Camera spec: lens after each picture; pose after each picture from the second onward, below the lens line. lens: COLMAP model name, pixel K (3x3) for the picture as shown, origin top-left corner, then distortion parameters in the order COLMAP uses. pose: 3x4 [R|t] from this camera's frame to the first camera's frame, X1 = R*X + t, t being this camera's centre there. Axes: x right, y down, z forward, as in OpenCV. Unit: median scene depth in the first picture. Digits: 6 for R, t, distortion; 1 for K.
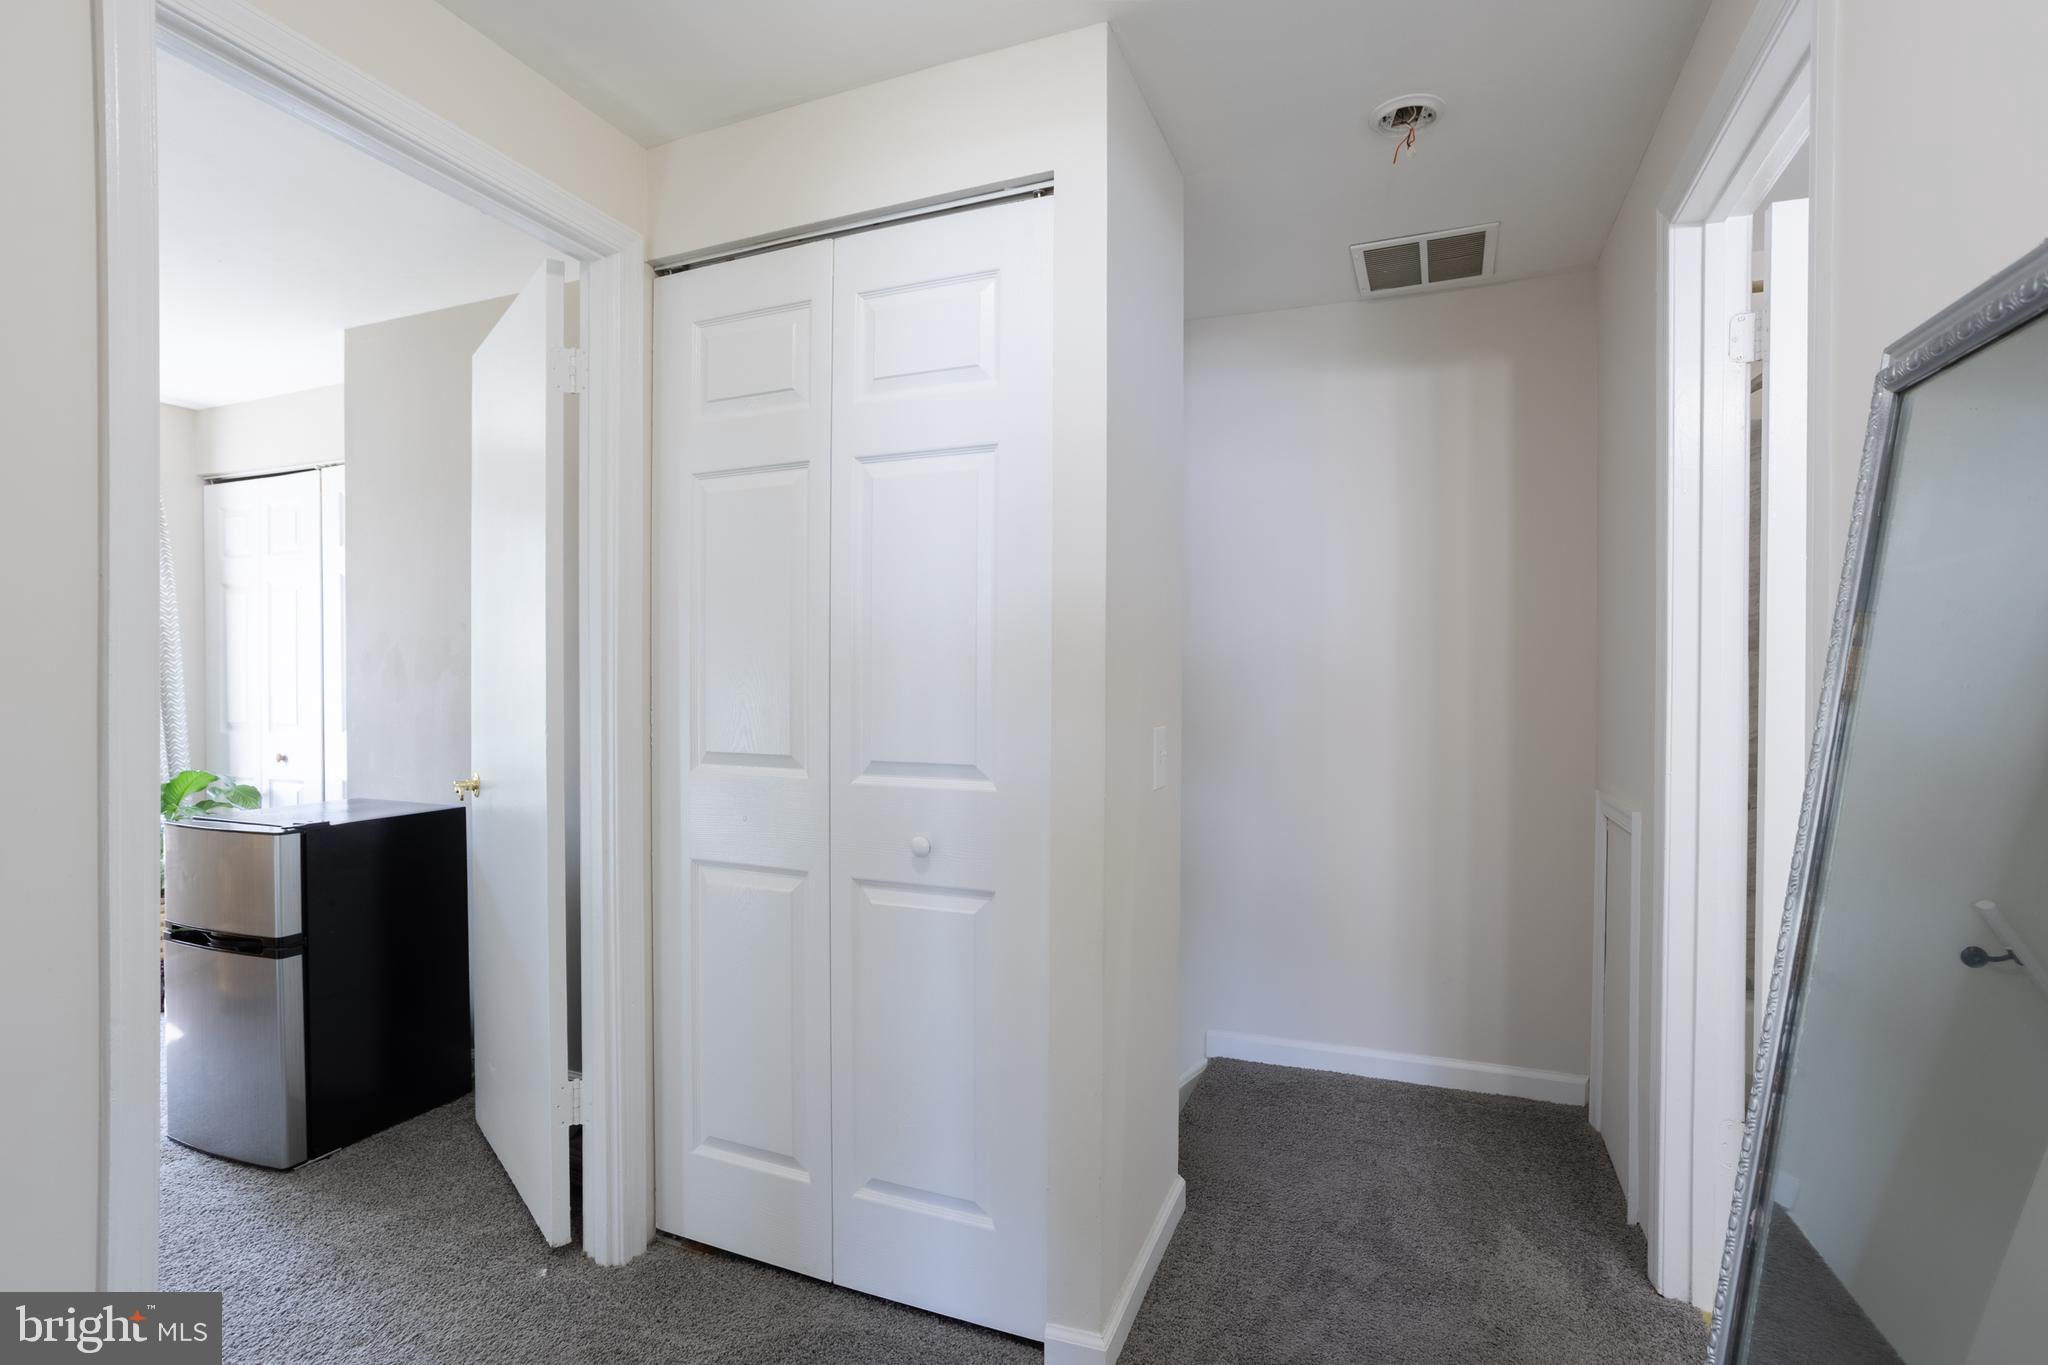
lens RADIAL K [[984.2, 0, 1022.1], [0, 984.2, 693.0], [0, 0, 1]] dist [-0.044324, 0.027184]
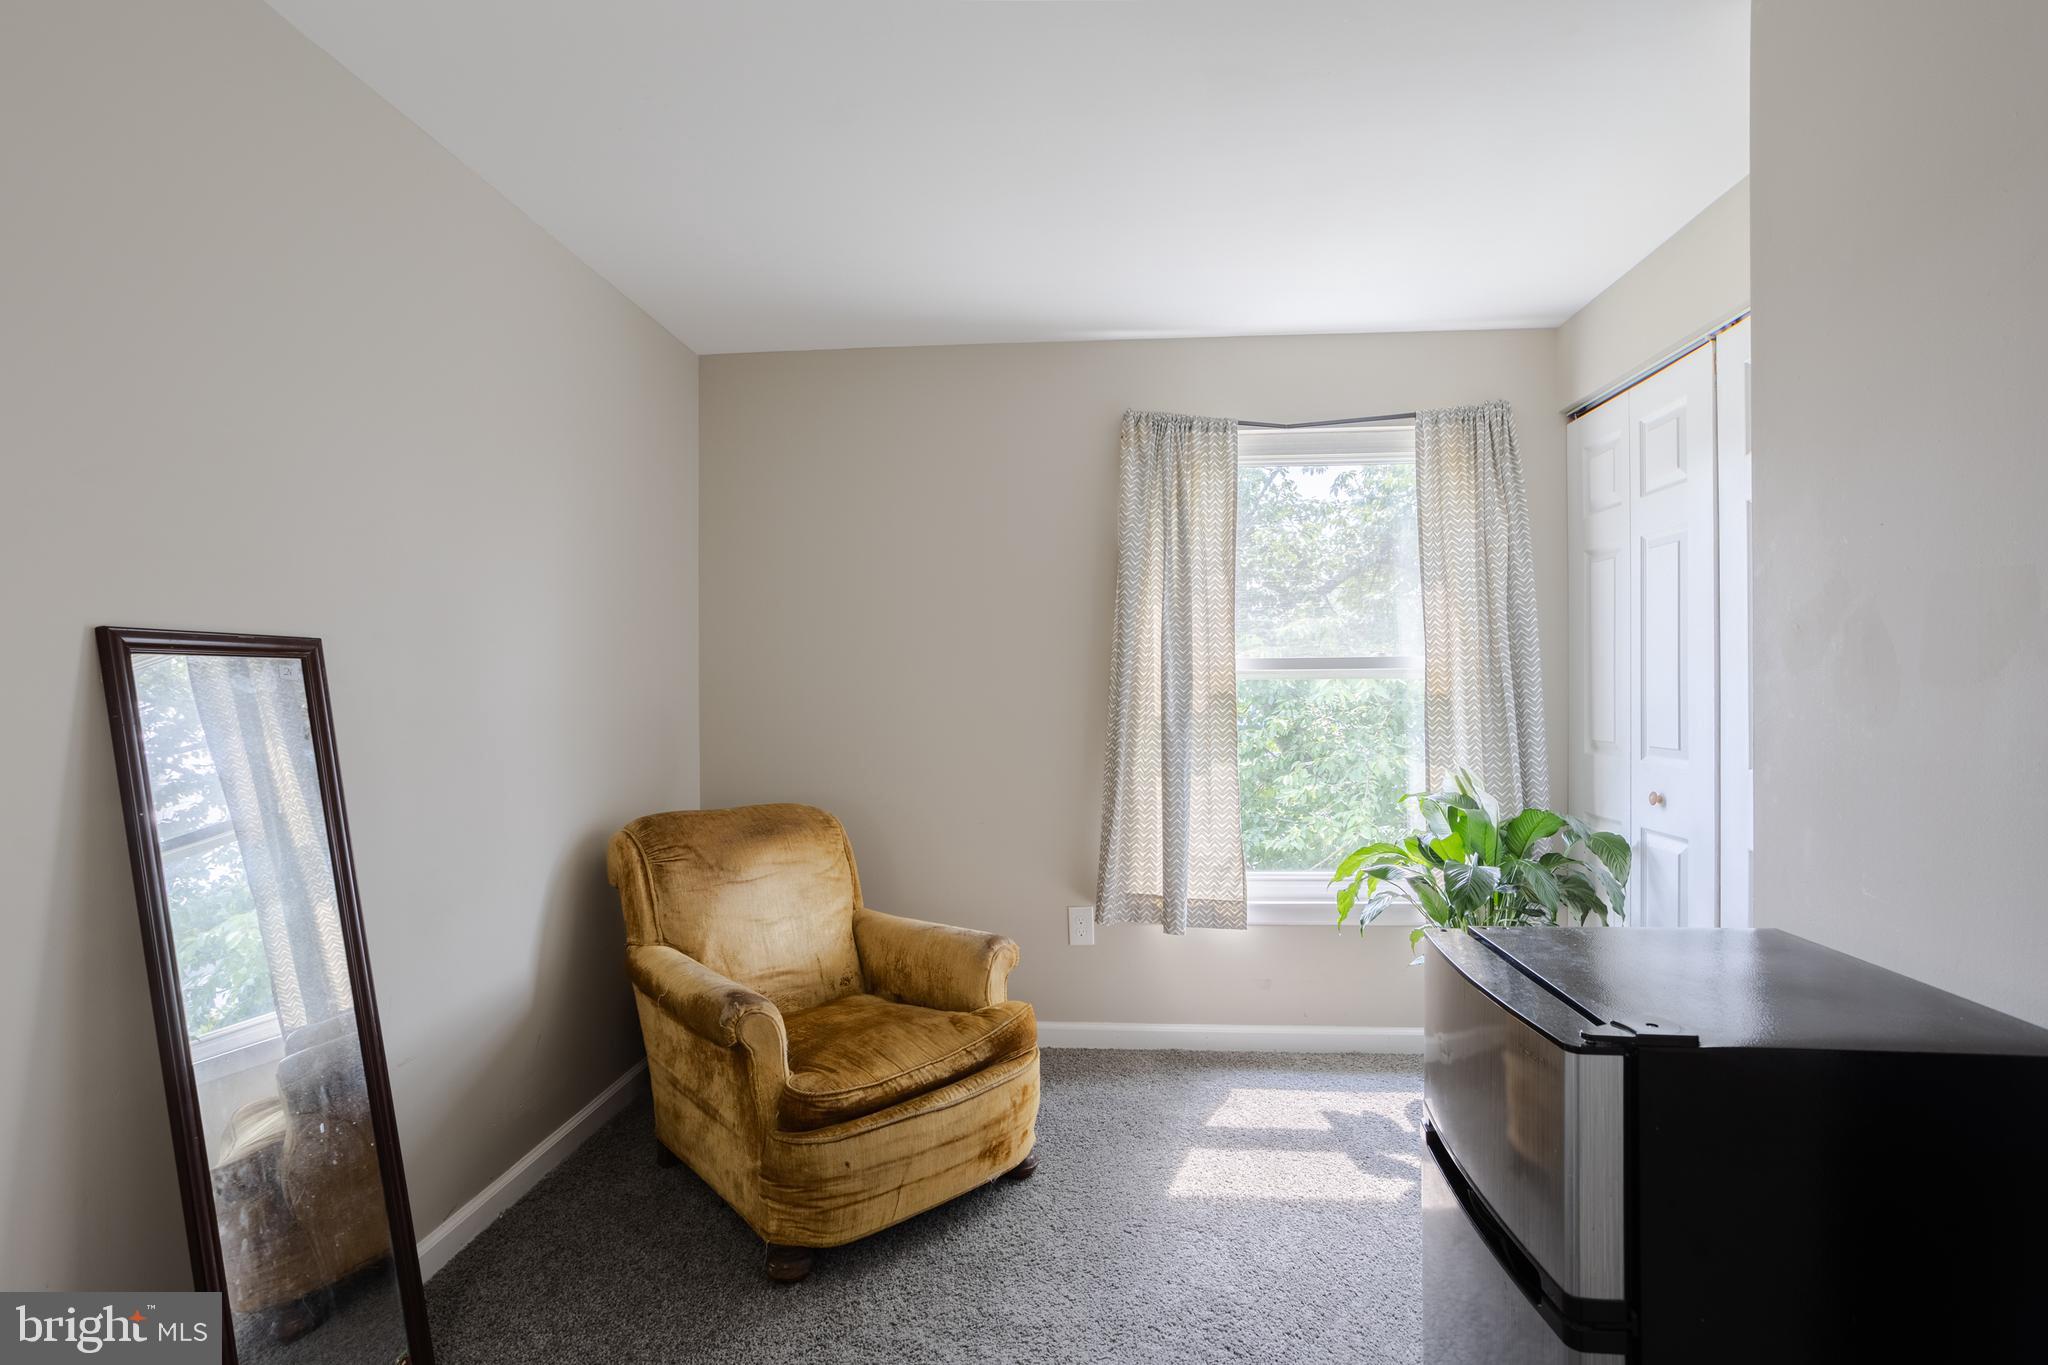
lens RADIAL K [[984.2, 0, 1030.5], [0, 984.2, 685.9], [0, 0, 1]] dist [-0.044324, 0.027184]
pose [[0.305348, -0.000366, -0.952241, -0.268440], [0.001519, 0.999999, 0.000103, -0.010130], [0.952240, -0.001478, 0.305348, 0.394451]]
